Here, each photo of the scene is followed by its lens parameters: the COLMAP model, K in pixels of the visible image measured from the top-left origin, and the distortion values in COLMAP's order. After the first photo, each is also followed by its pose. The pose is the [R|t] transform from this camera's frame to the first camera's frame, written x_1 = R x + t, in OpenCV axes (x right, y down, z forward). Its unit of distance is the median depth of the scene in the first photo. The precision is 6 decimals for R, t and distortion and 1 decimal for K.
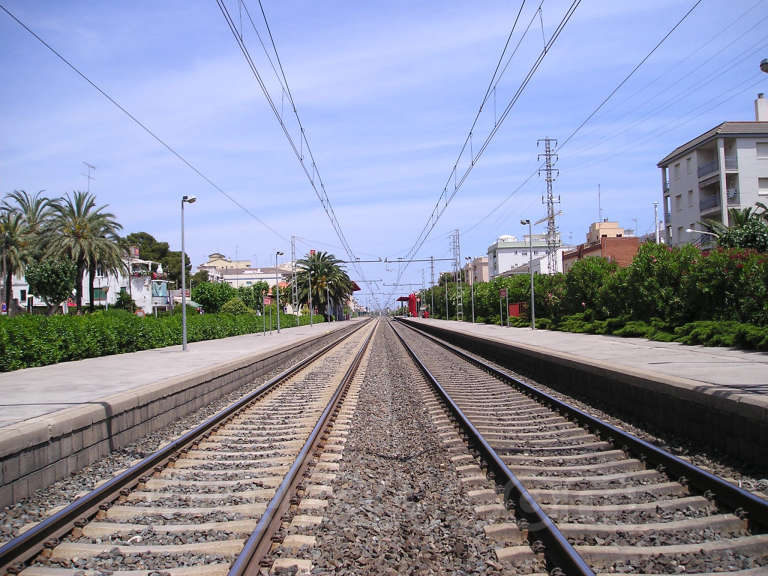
lens RADIAL K [[779.0, 0, 398.2], [0, 779.0, 290.6], [0, 0, 1]] dist [-0.147293, 0.103959]
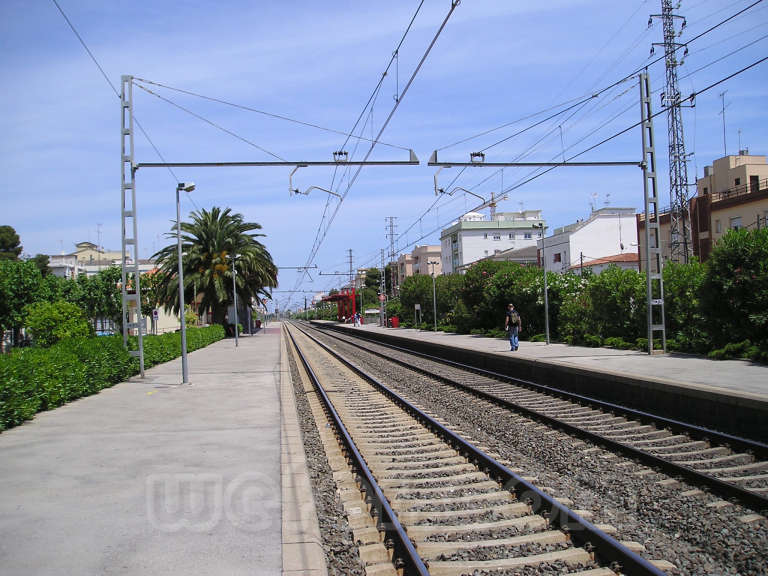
lens RADIAL K [[779.0, 0, 398.2], [0, 779.0, 290.6], [0, 0, 1]] dist [-0.147293, 0.103959]
pose [[0.991715, -0.000411, 0.128454, -0.044332], [0.000740, 0.999997, -0.002514, 0.008821], [-0.128452, 0.002588, 0.991712, 0.447557]]
